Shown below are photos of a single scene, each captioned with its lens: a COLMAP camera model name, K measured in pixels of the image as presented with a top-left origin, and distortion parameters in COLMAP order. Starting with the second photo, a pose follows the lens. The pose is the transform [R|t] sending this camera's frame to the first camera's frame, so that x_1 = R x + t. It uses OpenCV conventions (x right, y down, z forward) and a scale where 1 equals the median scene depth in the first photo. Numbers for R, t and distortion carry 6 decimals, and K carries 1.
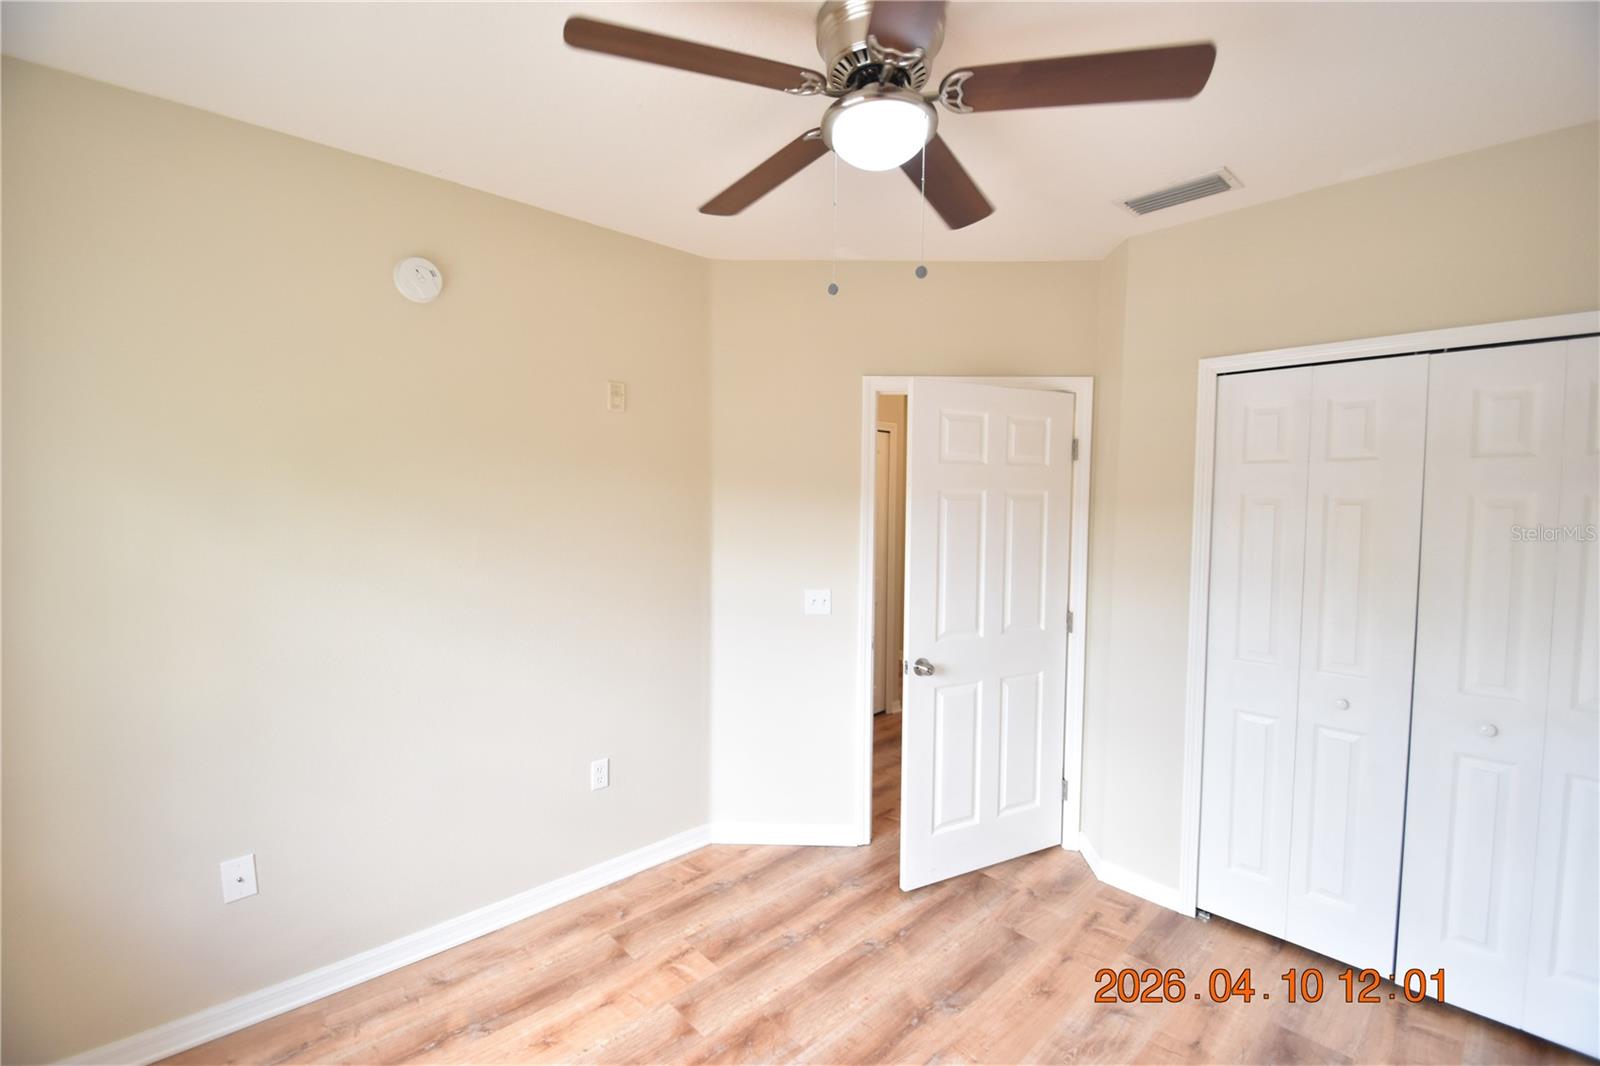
lens RADIAL K [[698.1, 0, 797.8], [0, 698.1, 537.3], [0, 0, 1]] dist [0.014569, -0.017647]
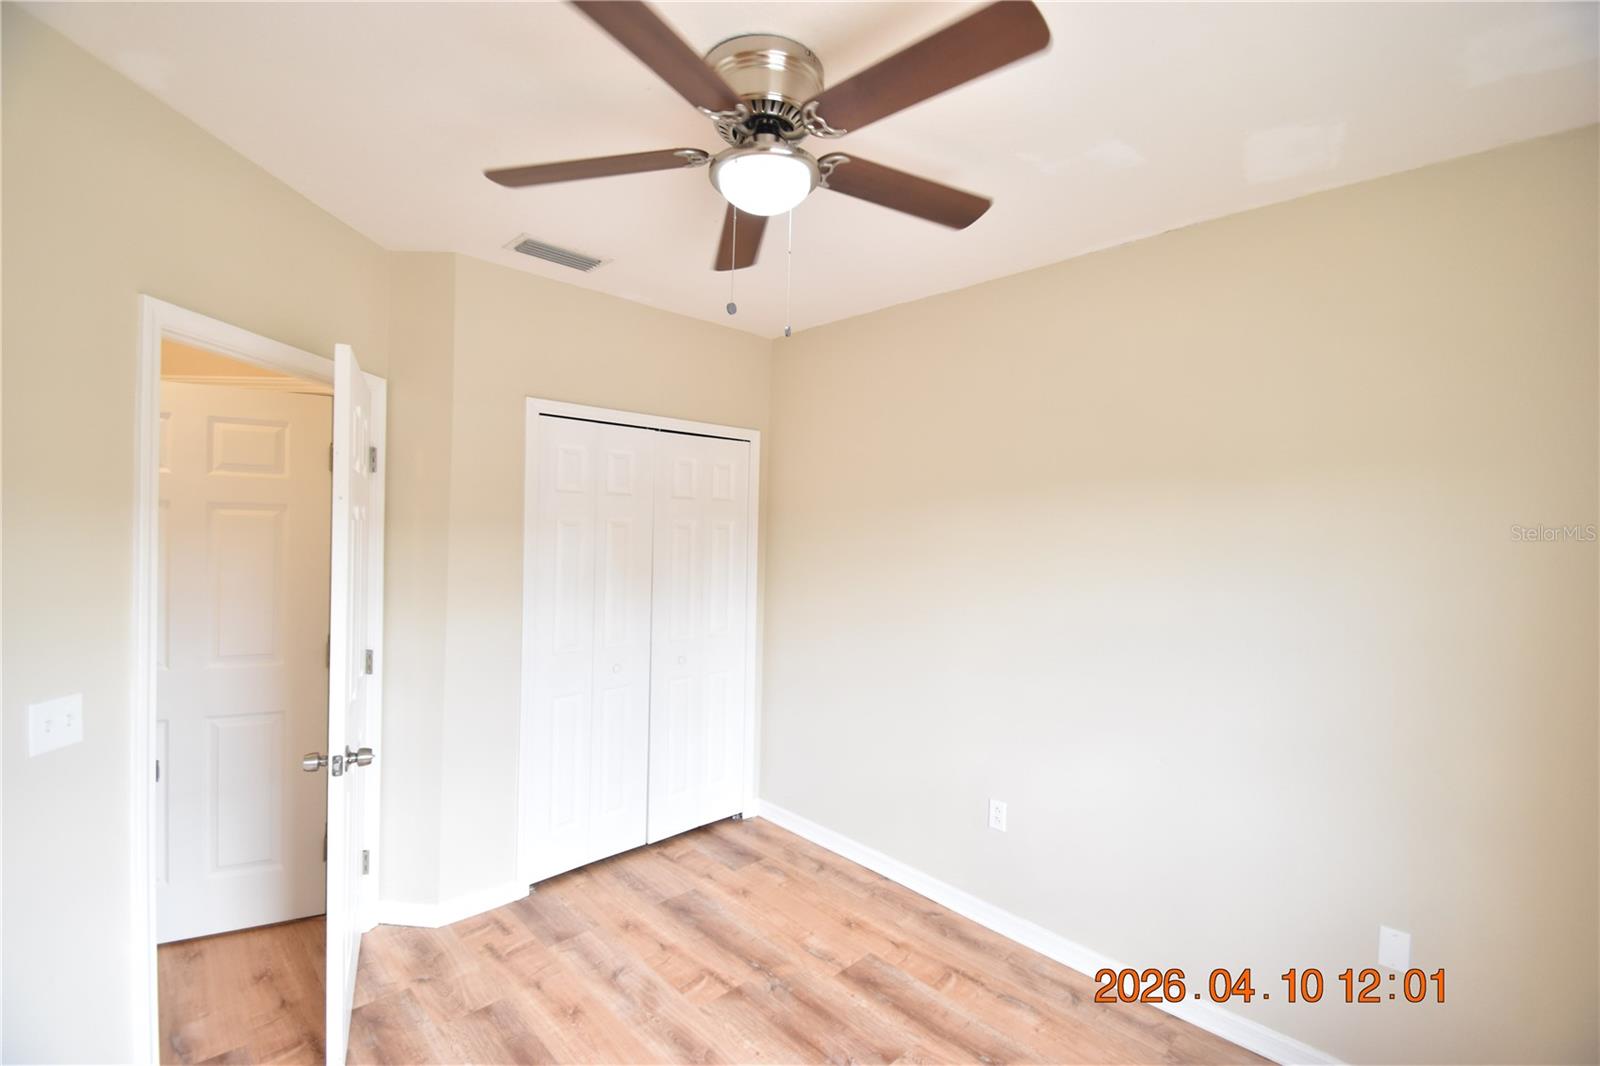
lens RADIAL K [[698.1, 0, 797.8], [0, 698.1, 537.3], [0, 0, 1]] dist [0.014569, -0.017647]
pose [[-0.009545, -0.024897, 0.999644, -0.571438], [0.032466, 0.999155, 0.025195, -0.043500], [-0.999427, 0.032695, -0.008729, 0.594495]]
